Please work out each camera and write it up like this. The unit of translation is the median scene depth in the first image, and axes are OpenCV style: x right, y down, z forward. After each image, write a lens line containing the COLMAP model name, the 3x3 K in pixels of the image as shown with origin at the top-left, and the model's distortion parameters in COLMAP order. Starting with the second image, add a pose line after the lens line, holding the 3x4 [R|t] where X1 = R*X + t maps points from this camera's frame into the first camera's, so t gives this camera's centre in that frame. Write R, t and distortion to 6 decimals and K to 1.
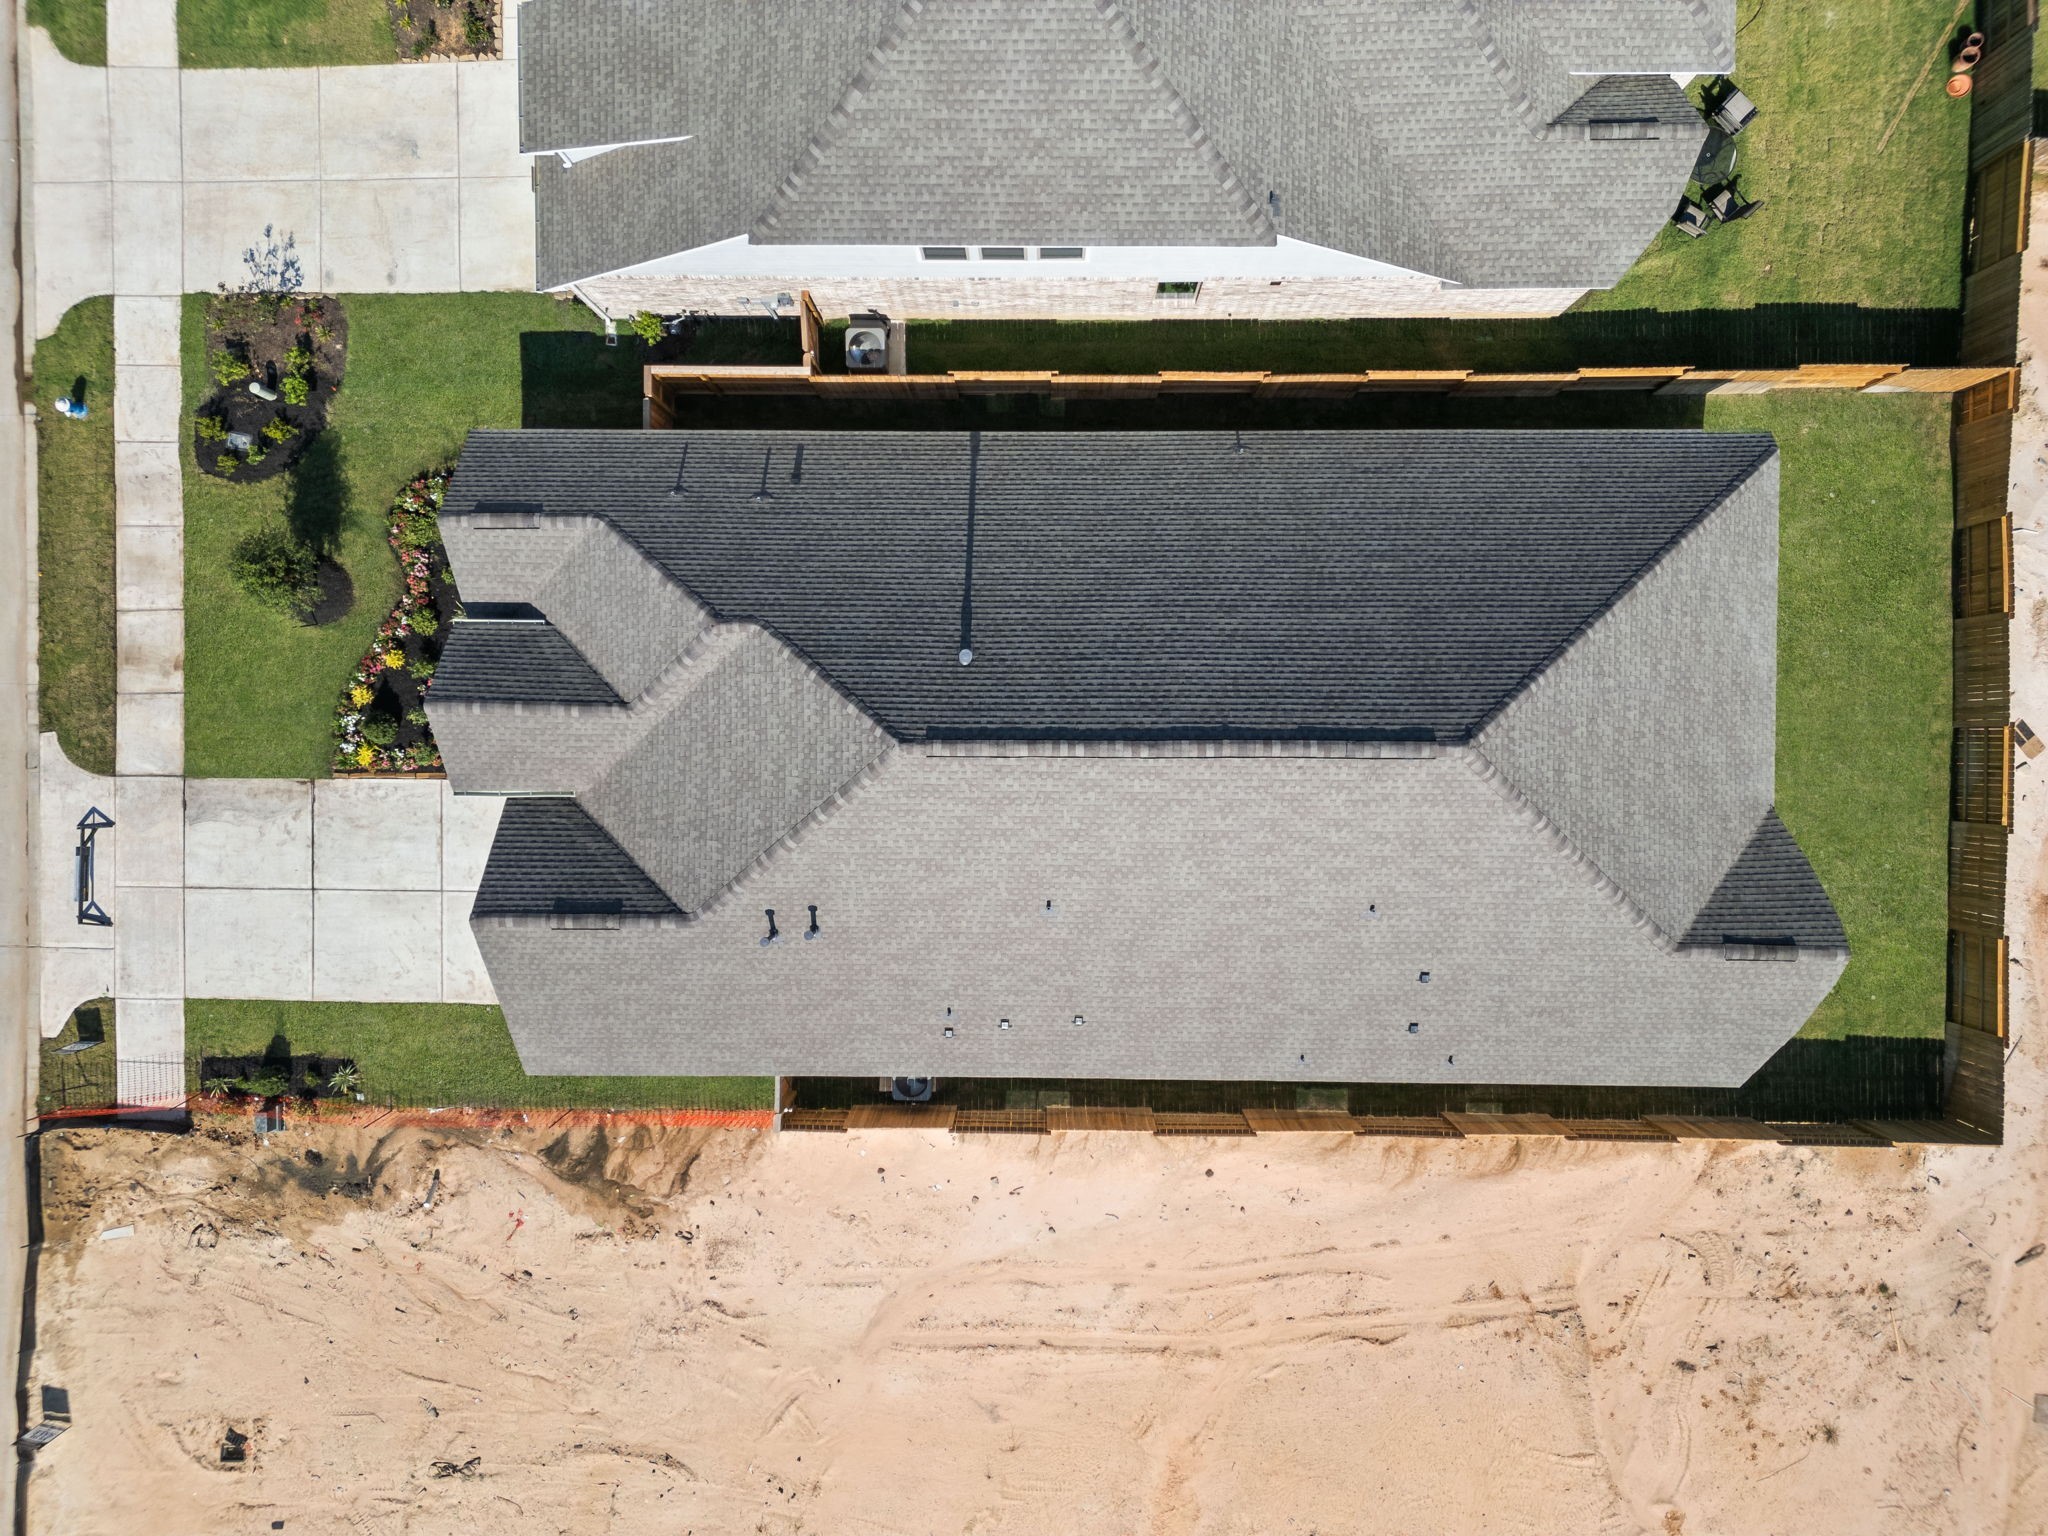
lens RADIAL K [[1438.3, 0, 1034.2], [0, 1438.3, 758.7], [0, 0, 1]] dist [0.096732, -0.095994]
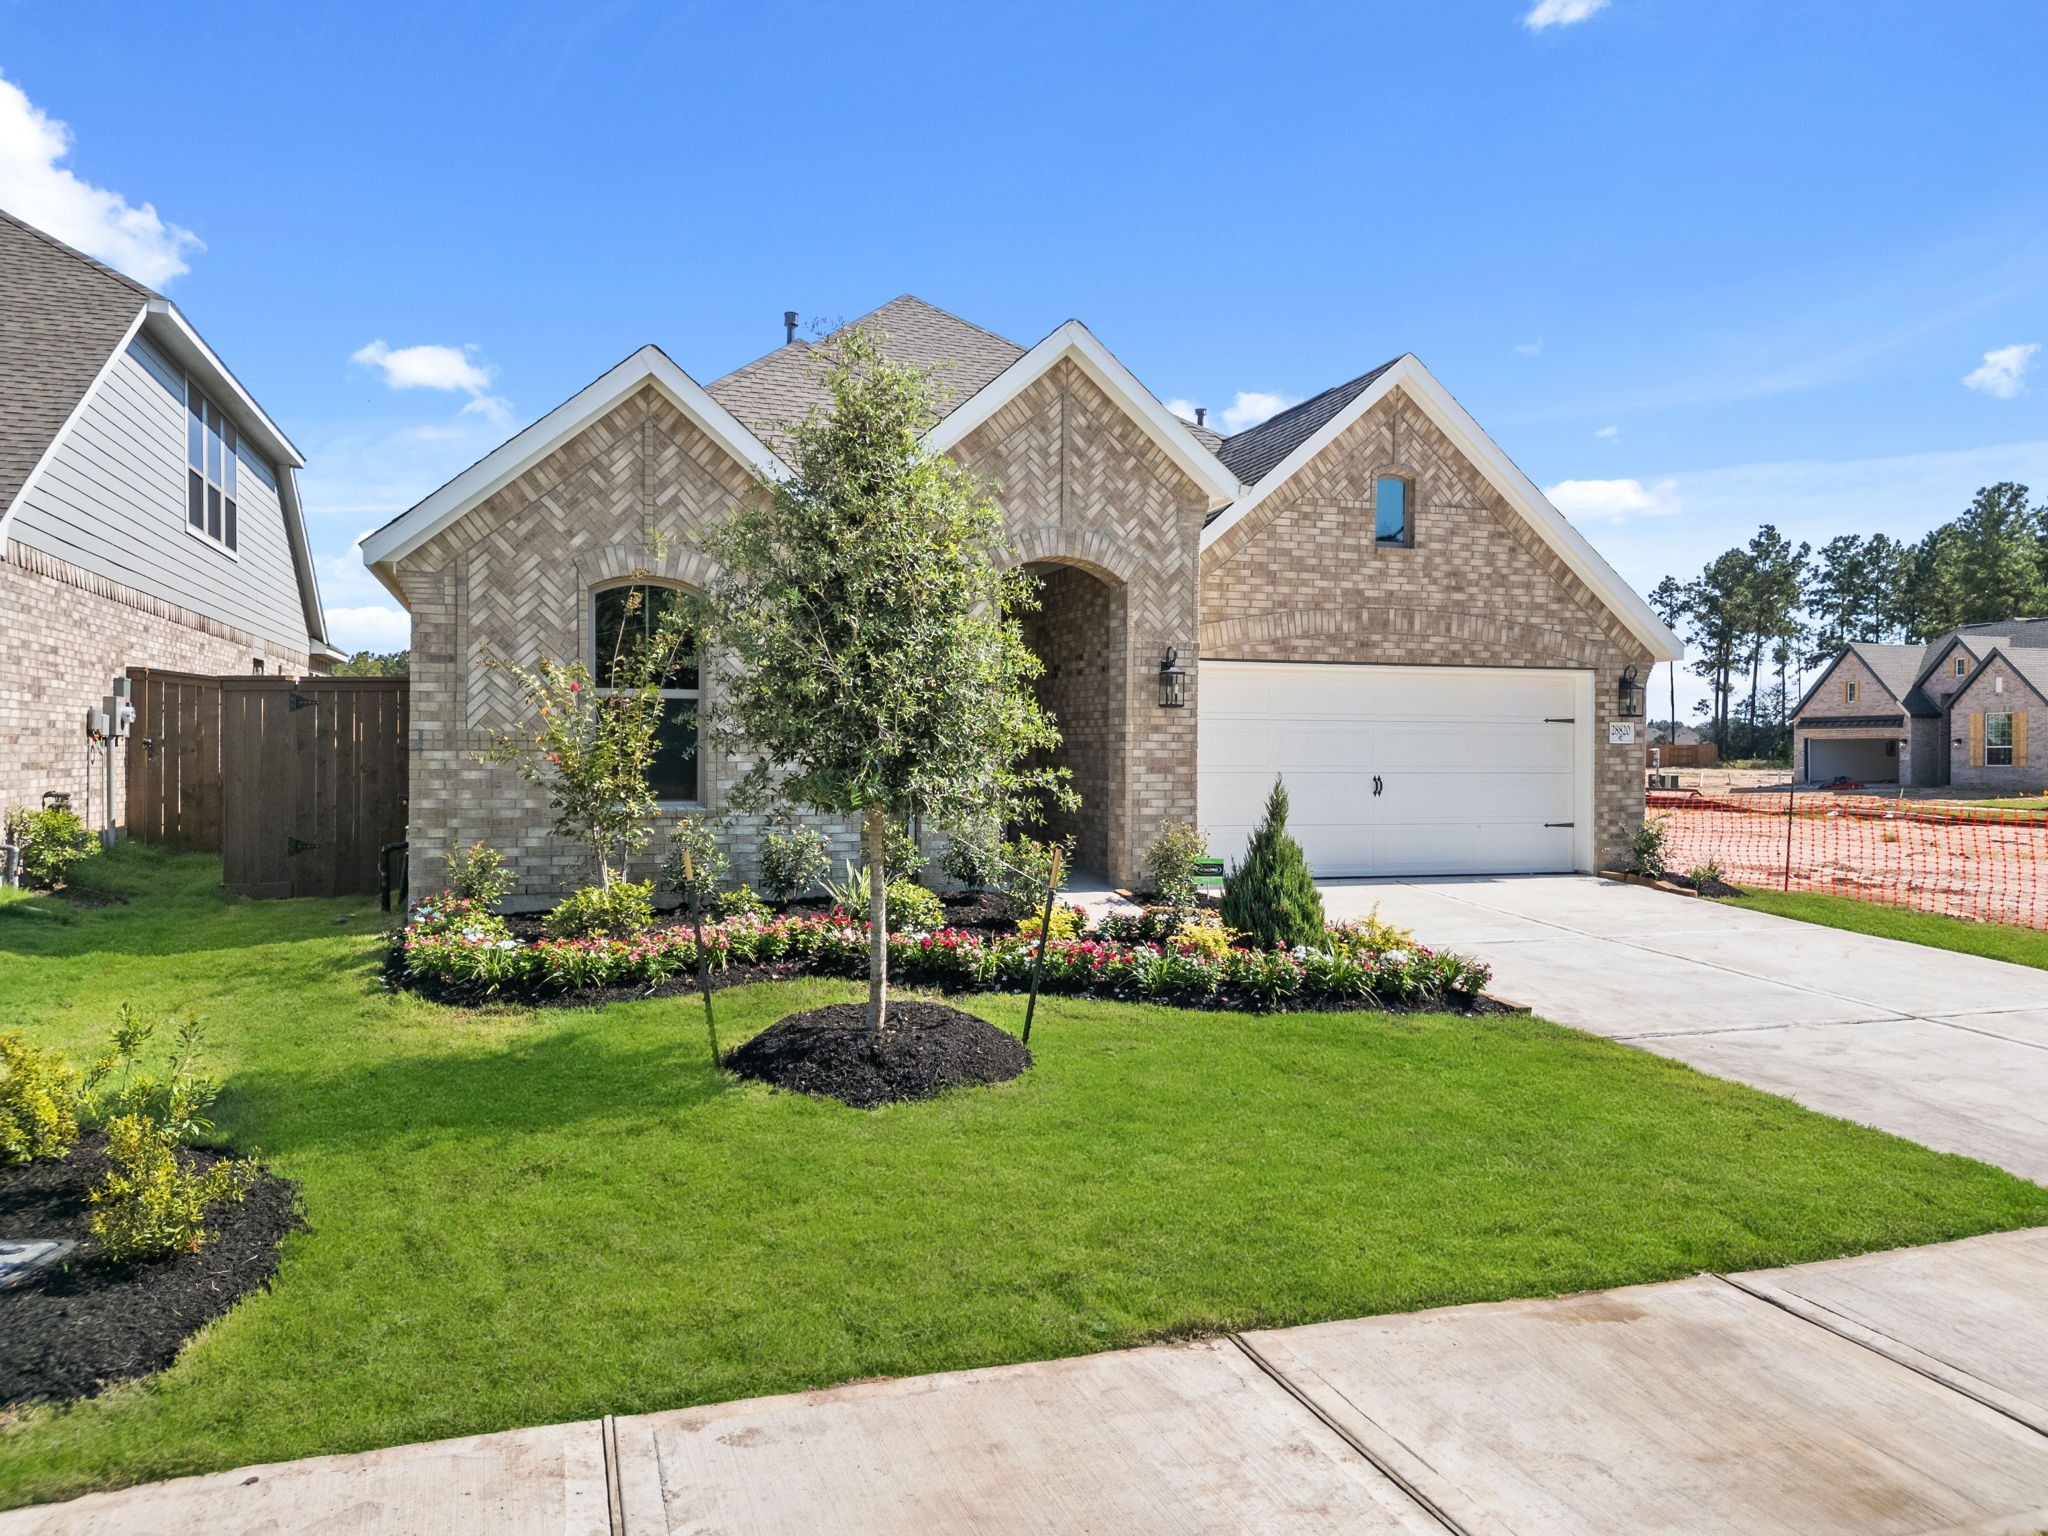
lens RADIAL K [[1438.3, 0, 1034.2], [0, 1438.3, 758.7], [0, 0, 1]] dist [0.096732, -0.095994]
pose [[-0.324288, 0.010735, 0.945897, -0.702680], [0.945682, -0.020465, 0.324447, -0.162481], [0.022841, 0.999733, -0.003516, 0.944274]]
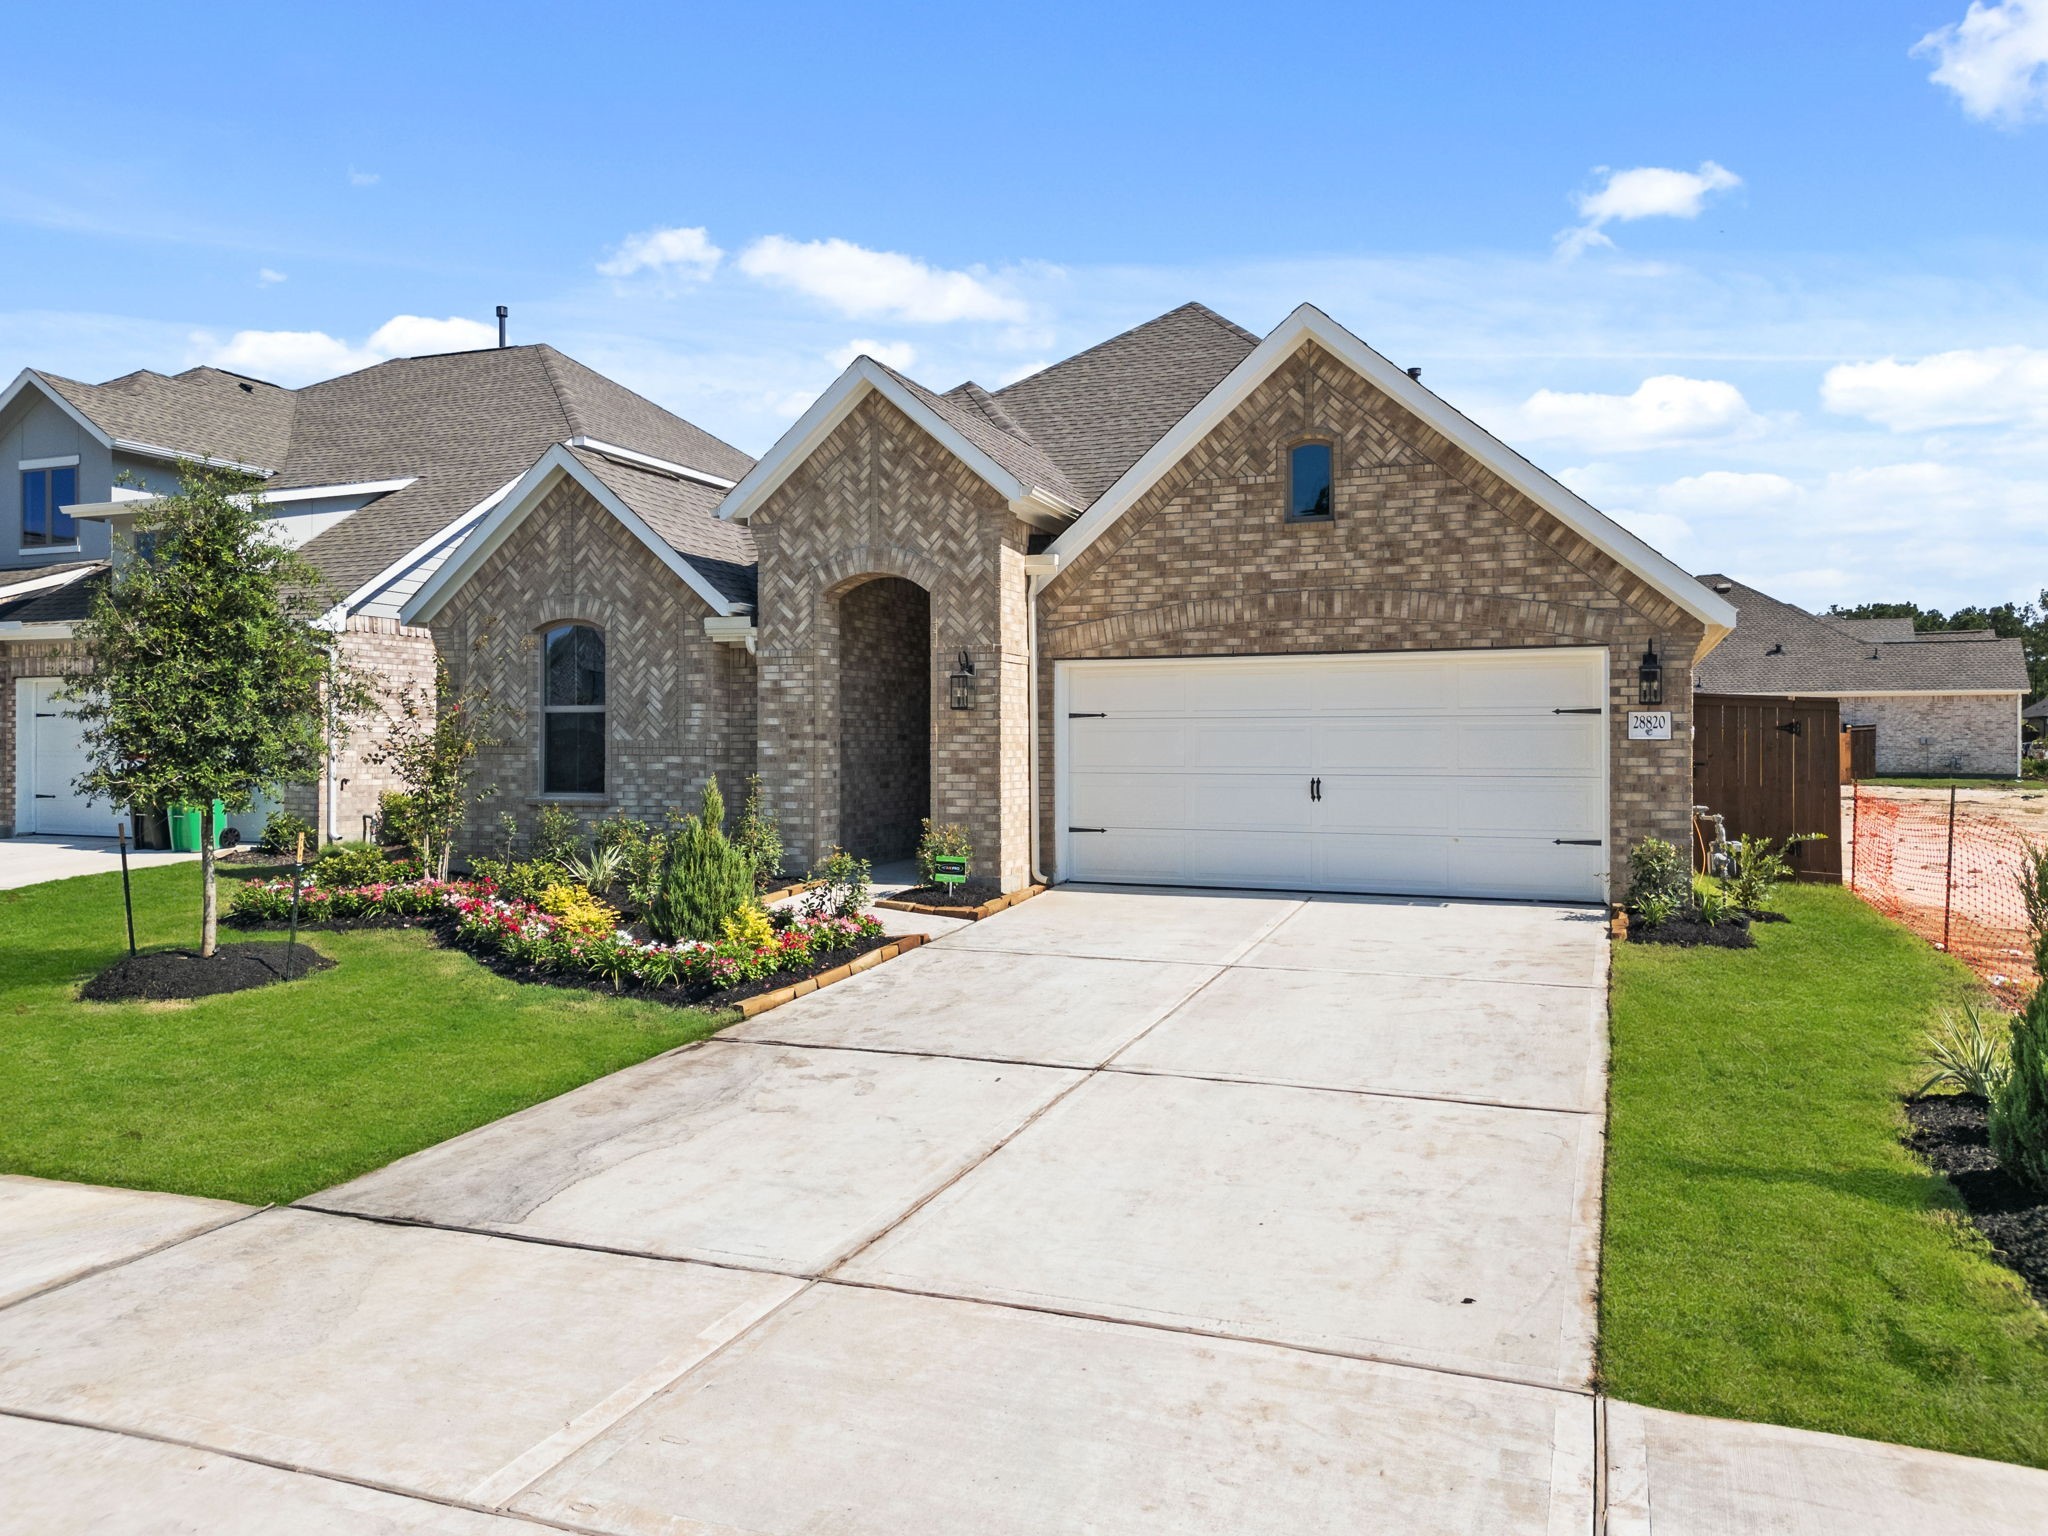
lens RADIAL K [[1438.3, 0, 1034.2], [0, 1438.3, 758.7], [0, 0, 1]] dist [0.096732, -0.095994]
pose [[0.359794, 0.007648, 0.933000, -0.714334], [0.932885, -0.020717, -0.359579, 0.165355], [0.016579, 0.999756, -0.014589, 0.949785]]
